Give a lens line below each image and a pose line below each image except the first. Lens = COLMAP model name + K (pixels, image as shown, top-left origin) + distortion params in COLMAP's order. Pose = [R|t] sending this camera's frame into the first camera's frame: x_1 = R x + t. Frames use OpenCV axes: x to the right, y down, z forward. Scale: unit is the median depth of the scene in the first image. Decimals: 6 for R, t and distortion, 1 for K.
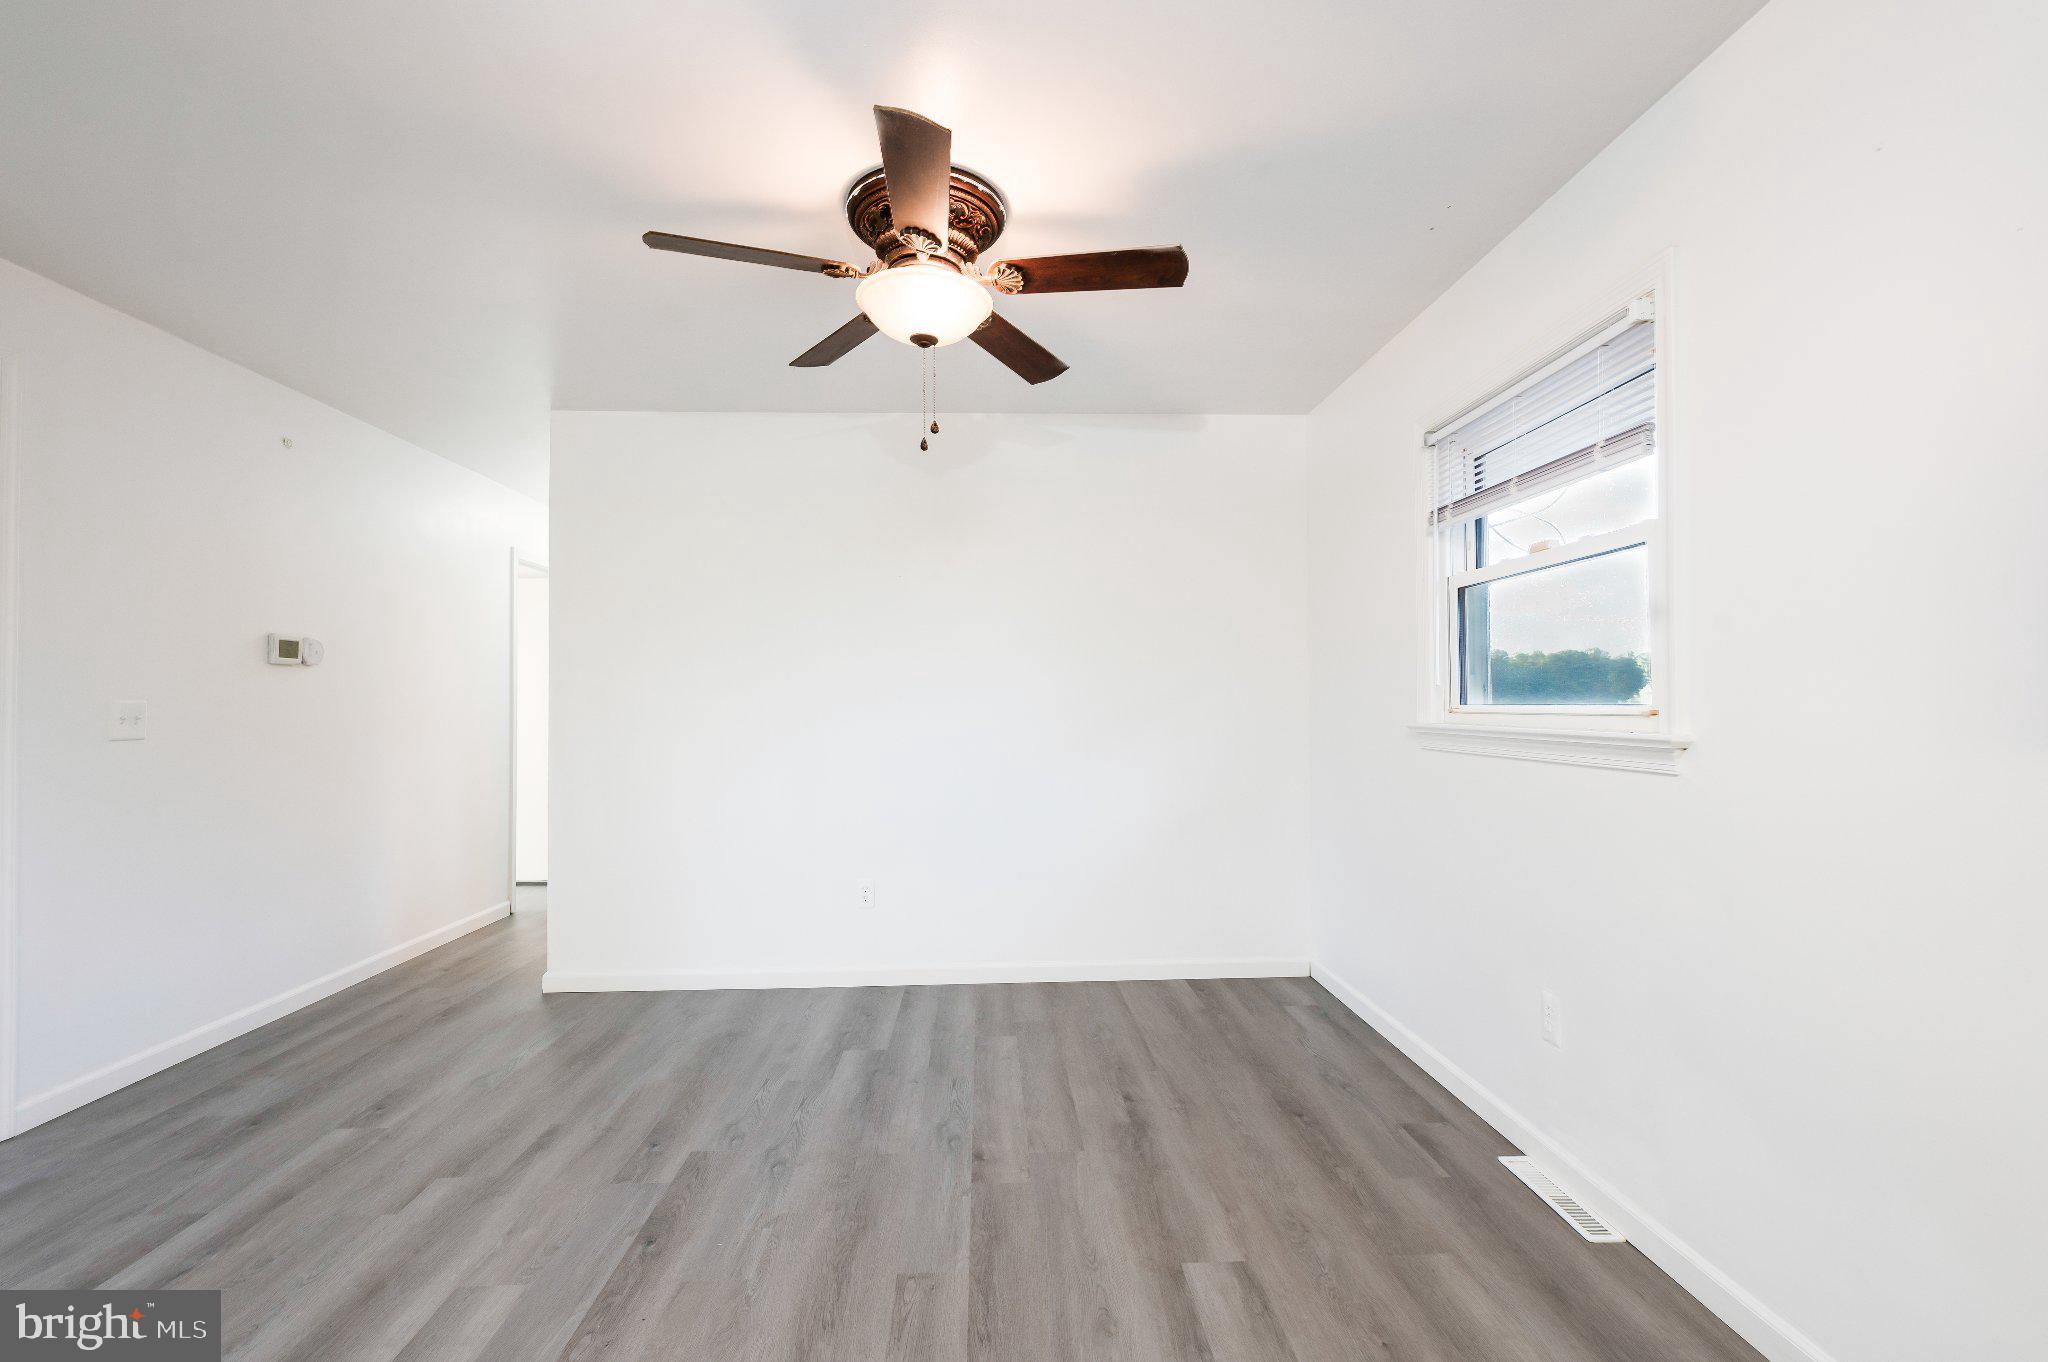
lens RADIAL K [[830.2, 0, 1020.8], [0, 830.2, 697.5], [0, 0, 1]] dist [0.000182, 0.000056]
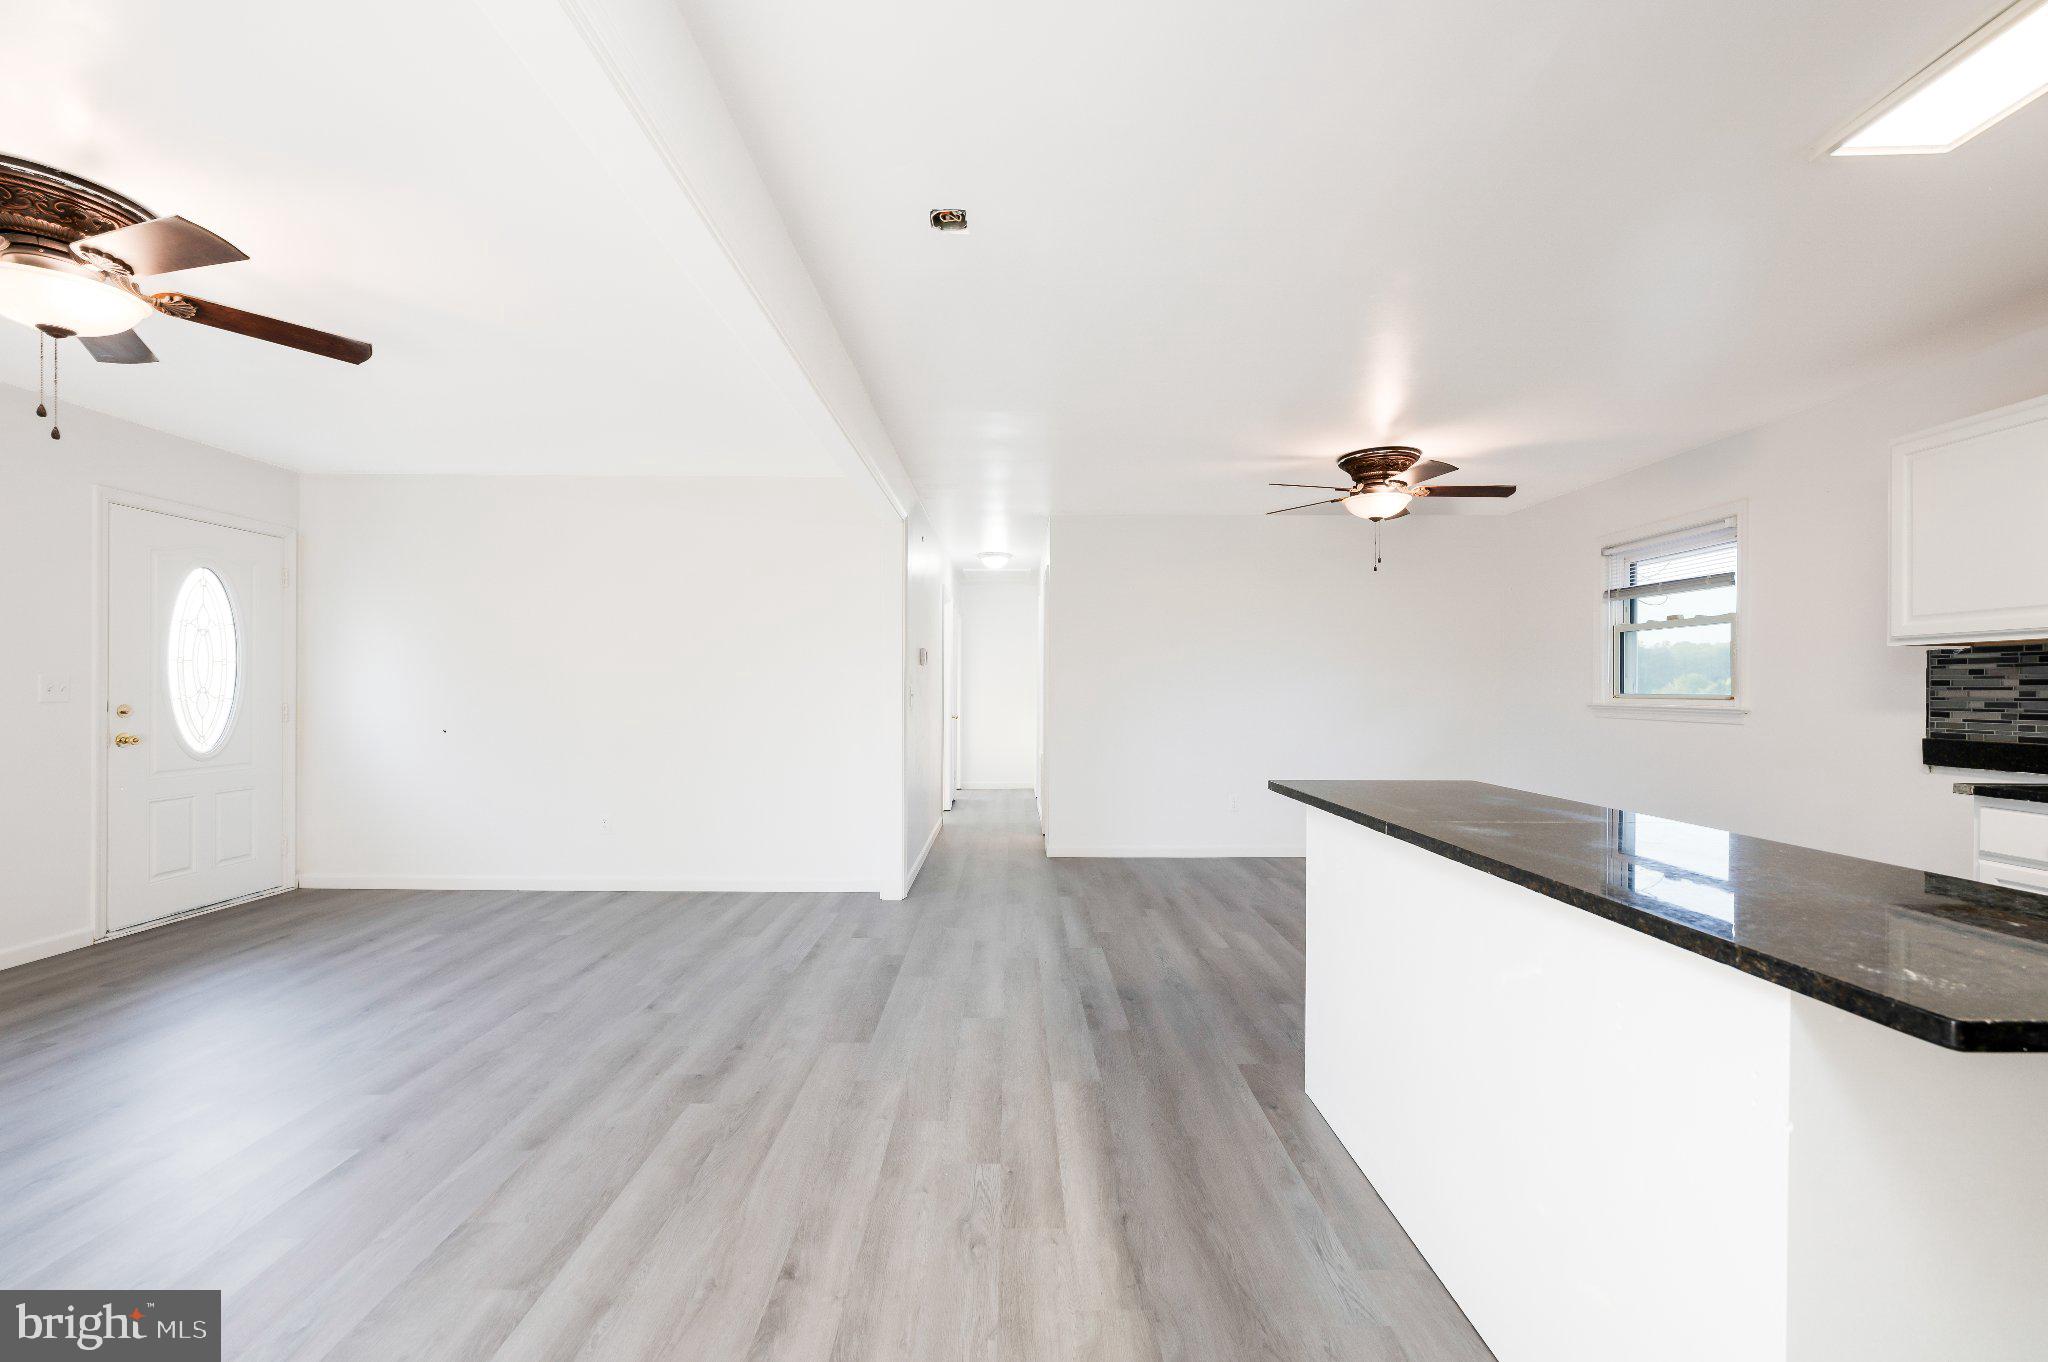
lens RADIAL K [[814.4, 0, 1015.8], [0, 814.4, 689.1], [0, 0, 1]] dist [-0.000958, 0.000197]
pose [[0.999169, 0.006349, -0.040271, -0.908307], [-0.005879, 0.999913, 0.011773, -0.016691], [0.040342, -0.011526, 0.999119, -1.070024]]
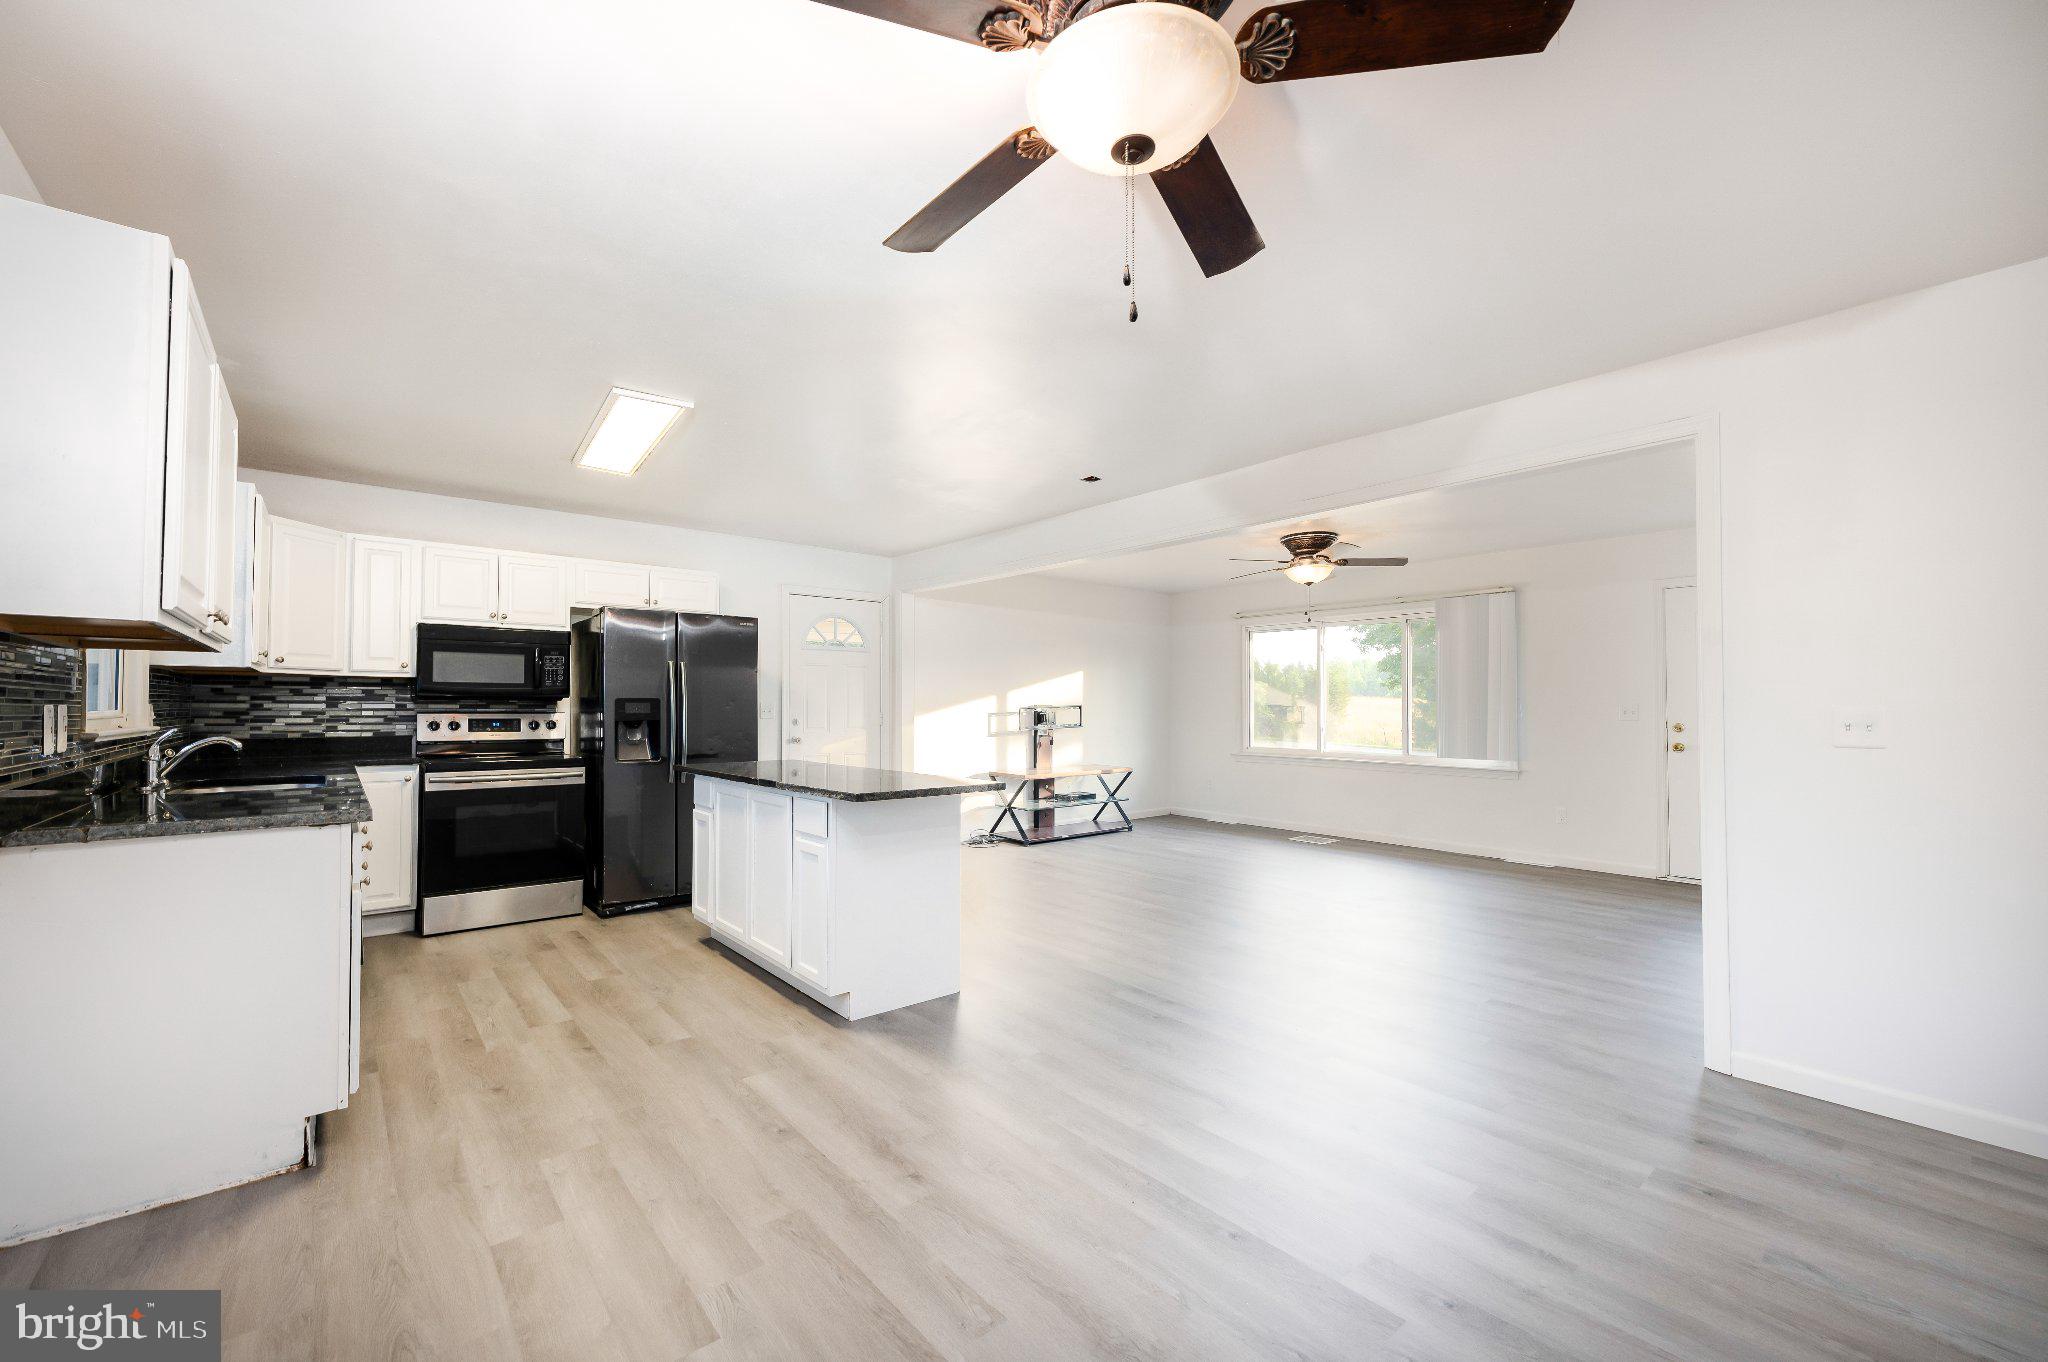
lens RADIAL K [[820.4, 0, 1020.0], [0, 820.4, 687.7], [0, 0, 1]] dist [-0.001190, -0.000059]
pose [[-0.790986, -0.014700, -0.611658, 0.331717], [0.005991, 0.999477, -0.031768, 0.006048], [0.611805, -0.028792, -0.790484, 1.392443]]
